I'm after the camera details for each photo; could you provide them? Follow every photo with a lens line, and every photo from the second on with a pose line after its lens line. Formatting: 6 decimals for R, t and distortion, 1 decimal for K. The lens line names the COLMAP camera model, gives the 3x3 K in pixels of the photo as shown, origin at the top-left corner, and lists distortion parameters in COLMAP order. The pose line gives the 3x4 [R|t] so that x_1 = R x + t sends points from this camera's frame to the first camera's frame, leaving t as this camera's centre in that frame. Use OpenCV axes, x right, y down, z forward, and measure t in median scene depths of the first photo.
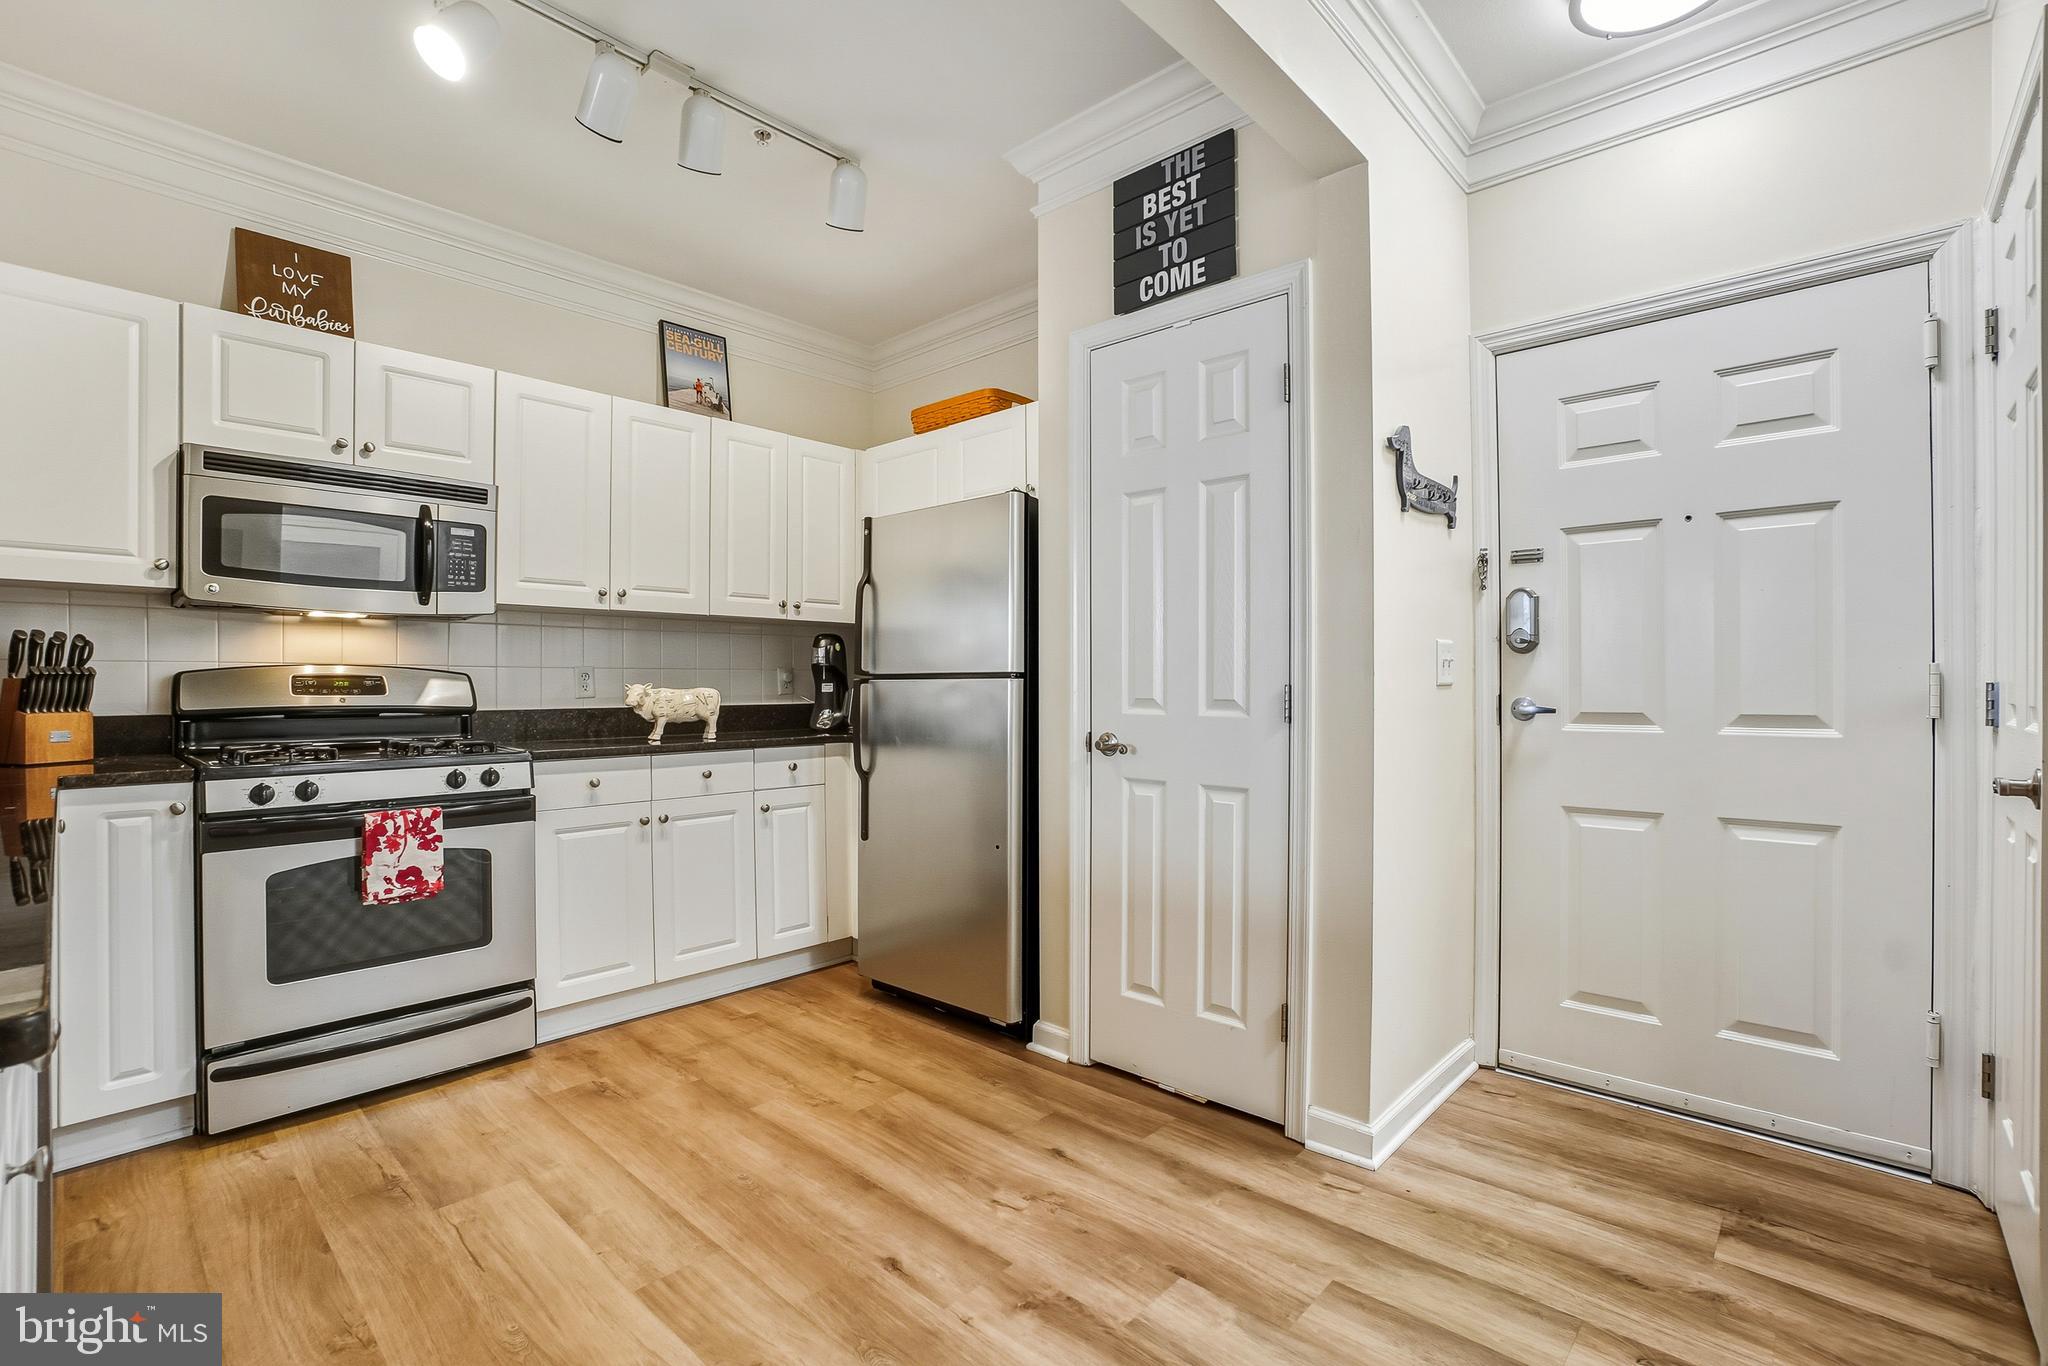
lens RADIAL K [[913.7, 0, 1033.6], [0, 913.7, 689.5], [0, 0, 1]] dist [-0.032974, 0.000892]
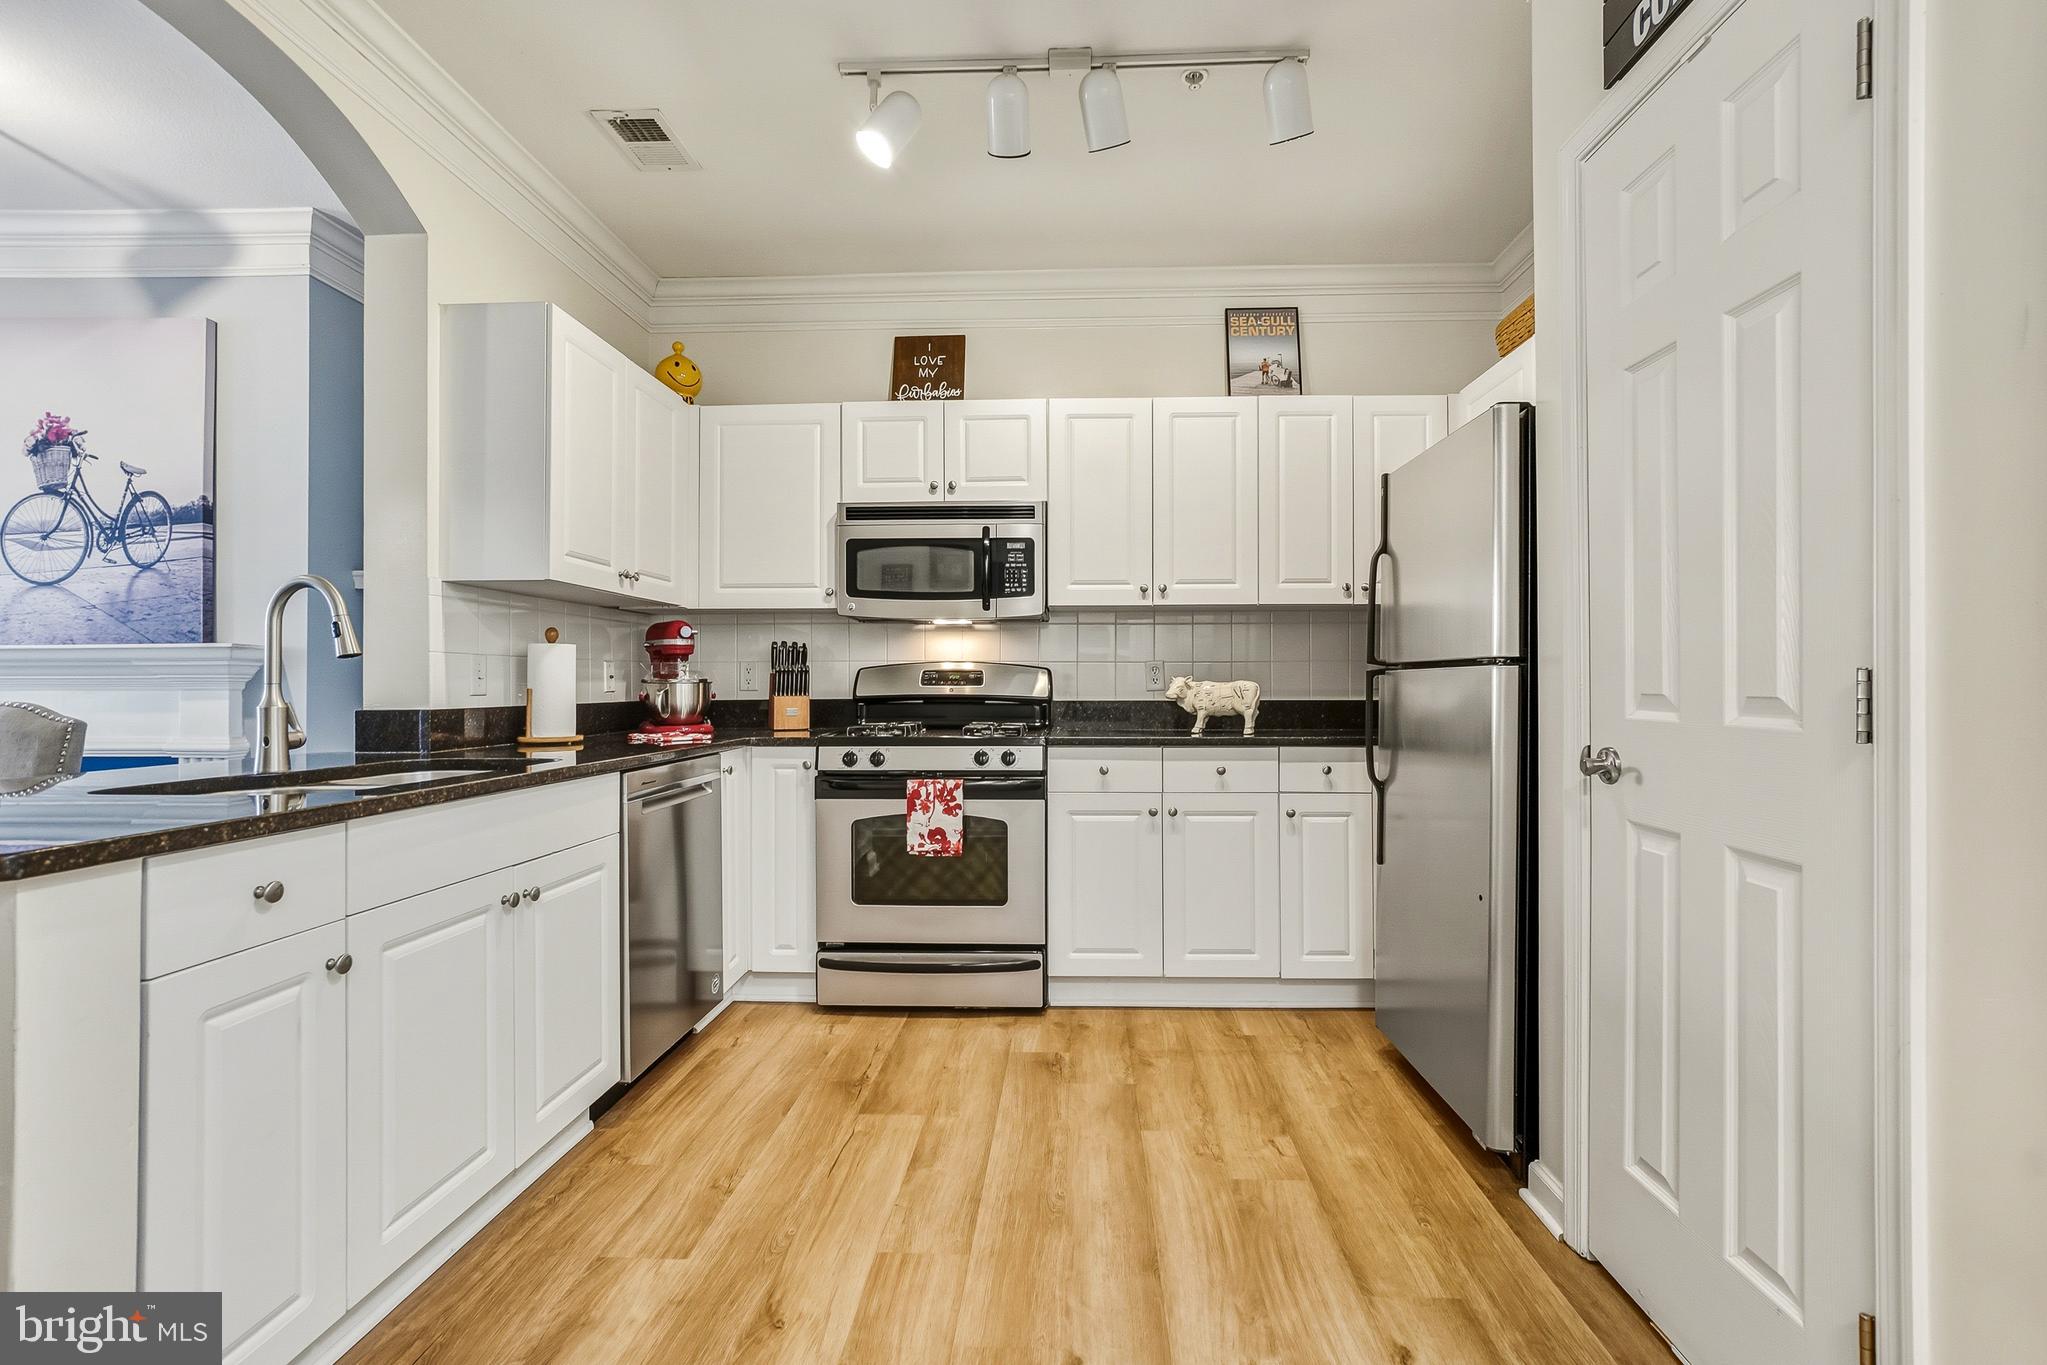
lens RADIAL K [[917.8, 0, 1043.9], [0, 917.8, 680.3], [0, 0, 1]] dist [-0.018862, 0.008072]
pose [[0.647224, -0.001757, -0.762298, 0.296237], [-0.004657, 0.999970, -0.006259, 0.005979], [0.762286, 0.007601, 0.647196, 0.272688]]
